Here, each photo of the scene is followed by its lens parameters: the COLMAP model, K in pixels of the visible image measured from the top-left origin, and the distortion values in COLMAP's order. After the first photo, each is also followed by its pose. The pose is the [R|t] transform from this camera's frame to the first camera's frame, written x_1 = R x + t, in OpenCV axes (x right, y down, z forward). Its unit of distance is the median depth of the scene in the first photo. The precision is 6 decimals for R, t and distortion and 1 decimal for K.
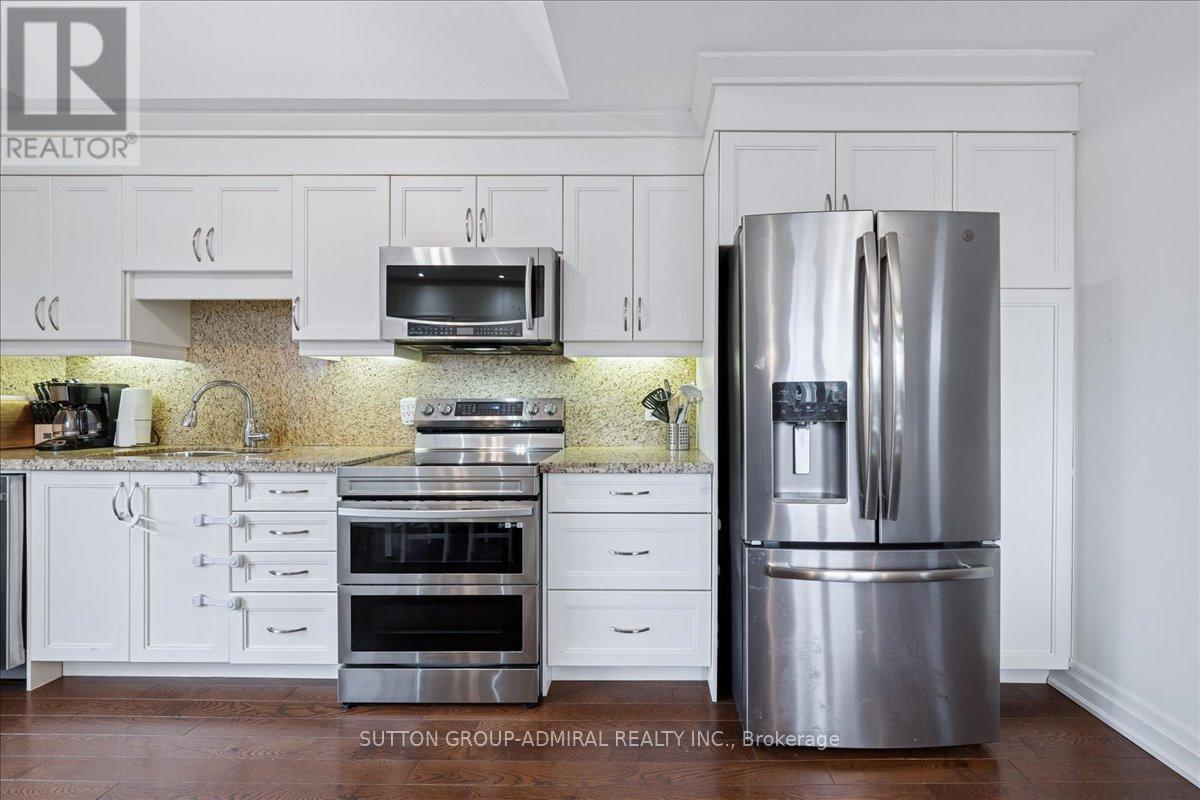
lens RADIAL K [[430.2, 0, 638.2], [0, 430.2, 402.7], [0, 0, 1]] dist [-0.001552, 0.000086]
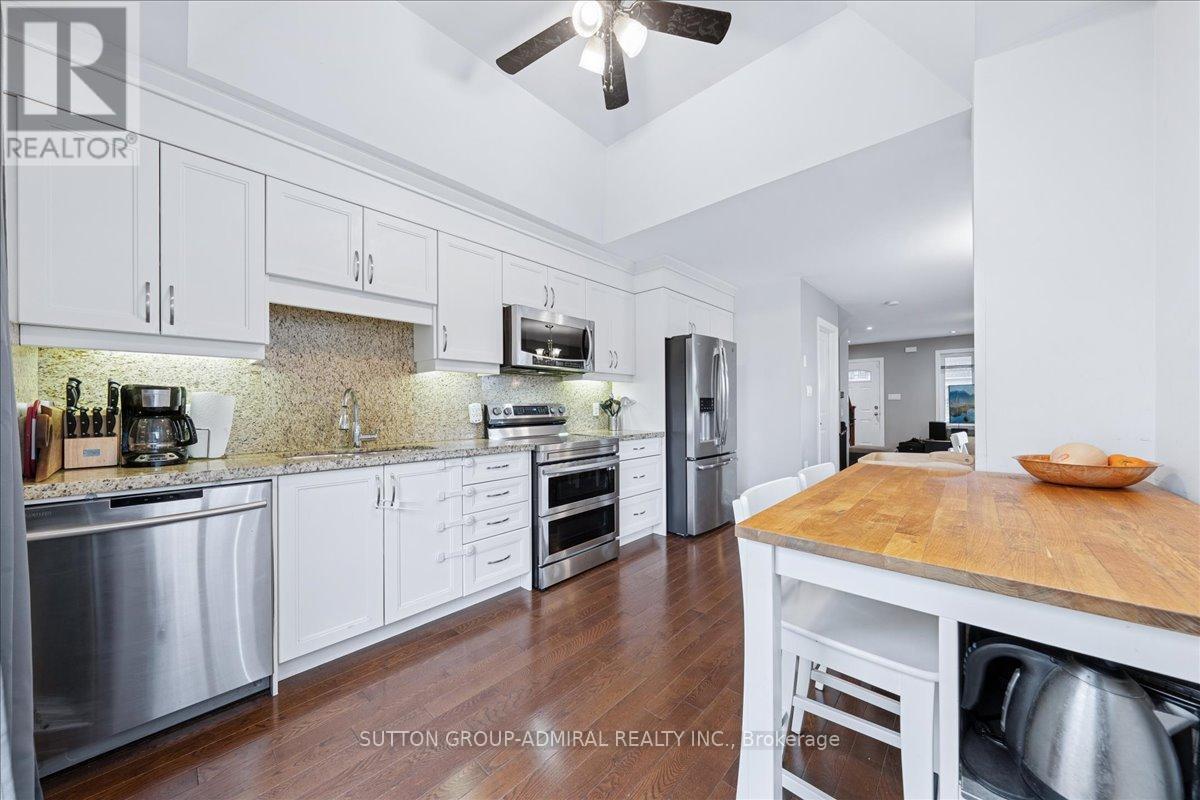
lens RADIAL K [[403.8, 0, 600.0], [0, 403.8, 400.0], [0, 0, 1]] dist [0.000231, -0.000023]
pose [[0.680231, 0.005339, 0.732979, -1.403473], [0.005333, 0.999911, -0.012232, -0.004251], [-0.732979, 0.012230, 0.680142, -0.181725]]
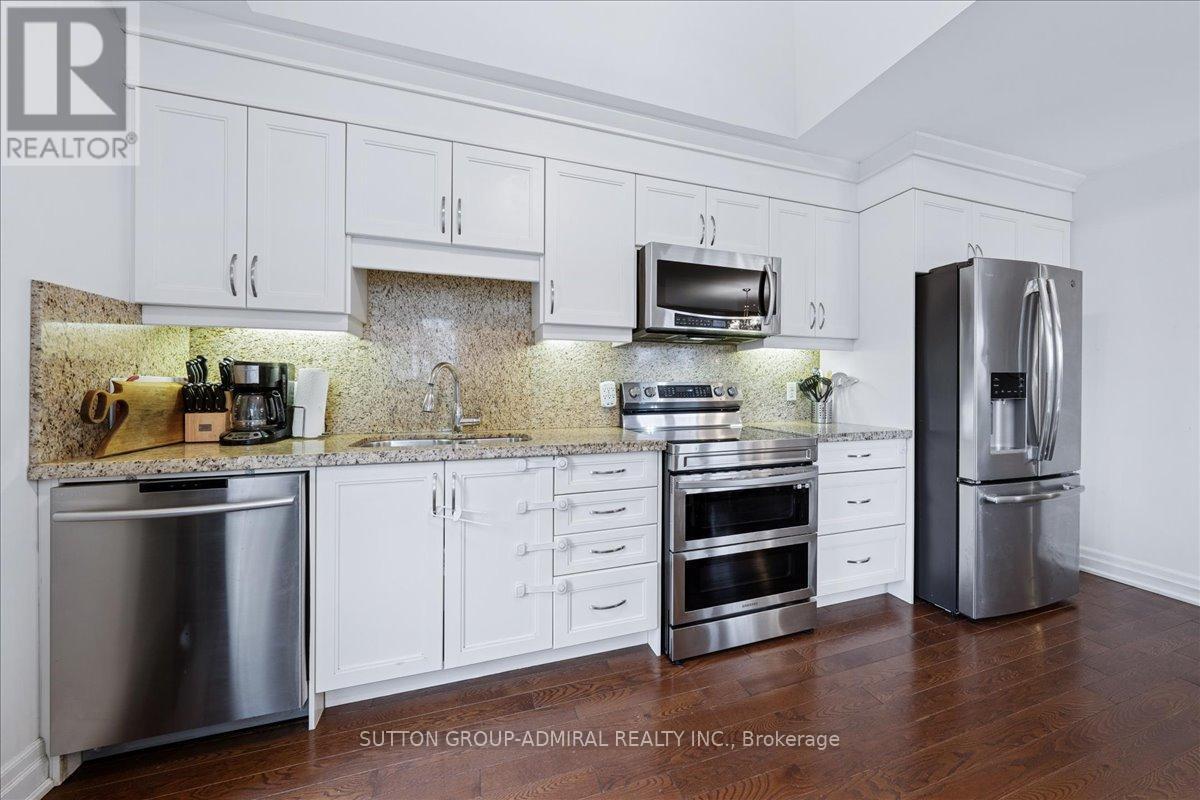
lens RADIAL K [[408.4, 0, 610.2], [0, 408.4, 386.5], [0, 0, 1]] dist [-0.001593, -0.000110]
pose [[0.950313, 0.000256, 0.311296, -0.981711], [-0.000842, 0.999998, 0.001747, -0.000730], [-0.311295, -0.001923, 0.950311, 0.055837]]
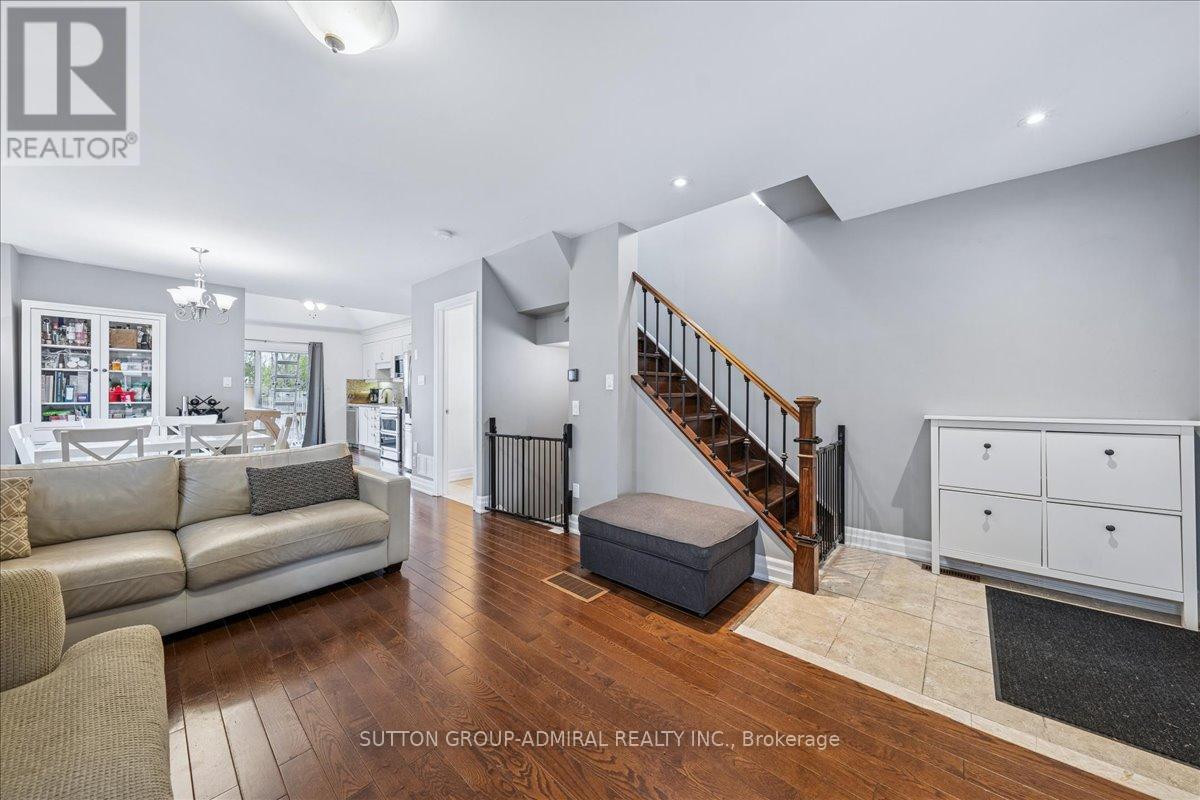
lens RADIAL K [[412.0, 0, 605.4], [0, 412.0, 395.1], [0, 0, 1]] dist [0.001291, -0.002460]
pose [[0.751642, 0.003608, -0.659561, 3.553419], [-0.001243, 0.999991, 0.004054, 0.001250], [0.659570, -0.002227, 0.751640, -0.656677]]
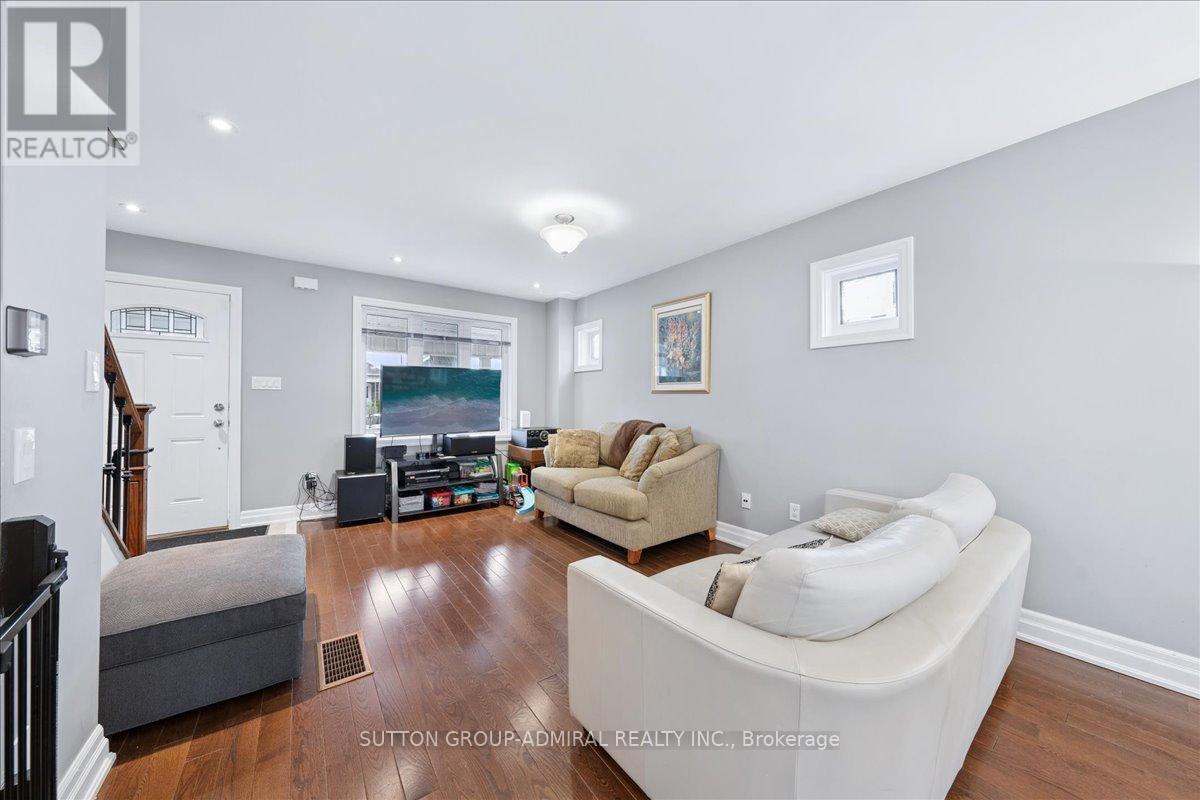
lens RADIAL K [[402.3, 0, 606.3], [0, 402.3, 399.5], [0, 0, 1]] dist [-0.000296, -0.000098]
pose [[-0.609833, -0.005150, 0.792513, 1.488602], [-0.008149, 0.999967, 0.000227, -0.010027], [-0.792488, -0.006320, -0.609855, 0.343380]]
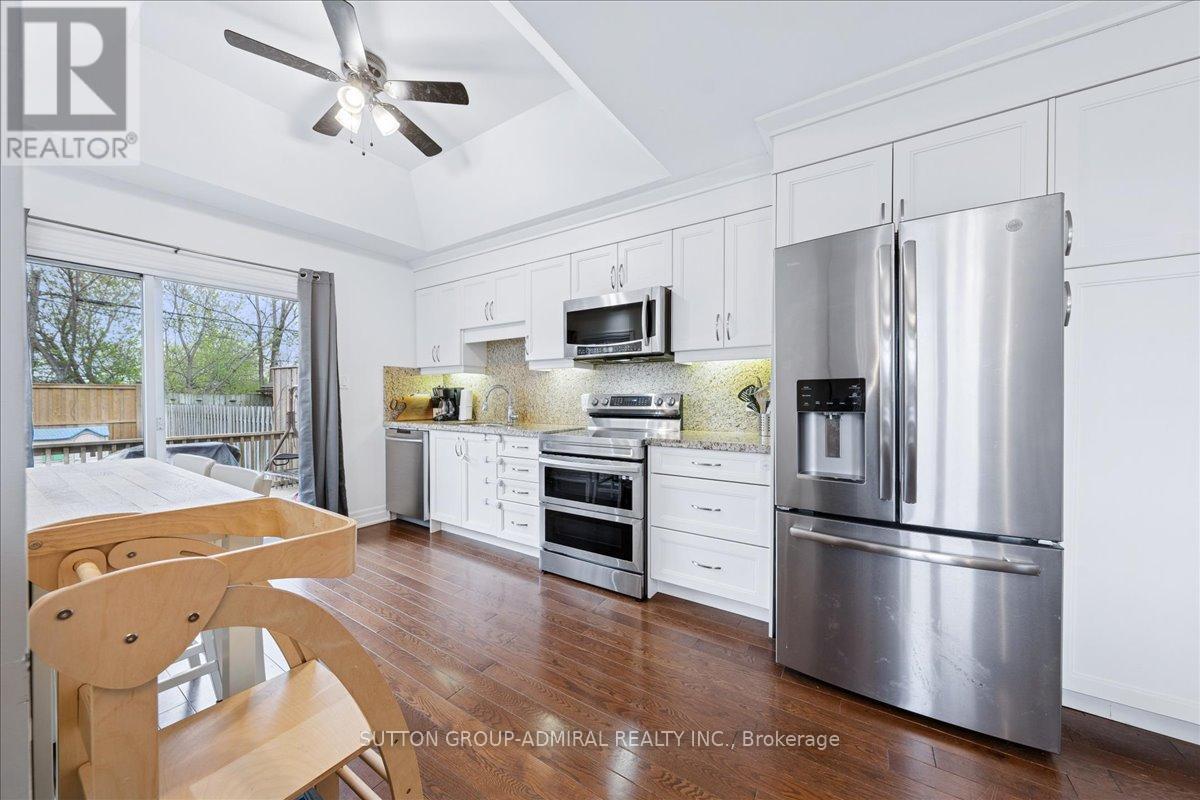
lens RADIAL K [[402.3, 0, 606.3], [0, 402.3, 399.5], [0, 0, 1]] dist [-0.000296, -0.000098]
pose [[0.846943, 0.000265, -0.531683, 0.335208], [0.003892, 0.999970, 0.006699, -0.000778], [0.531669, -0.007743, 0.846917, -0.197735]]
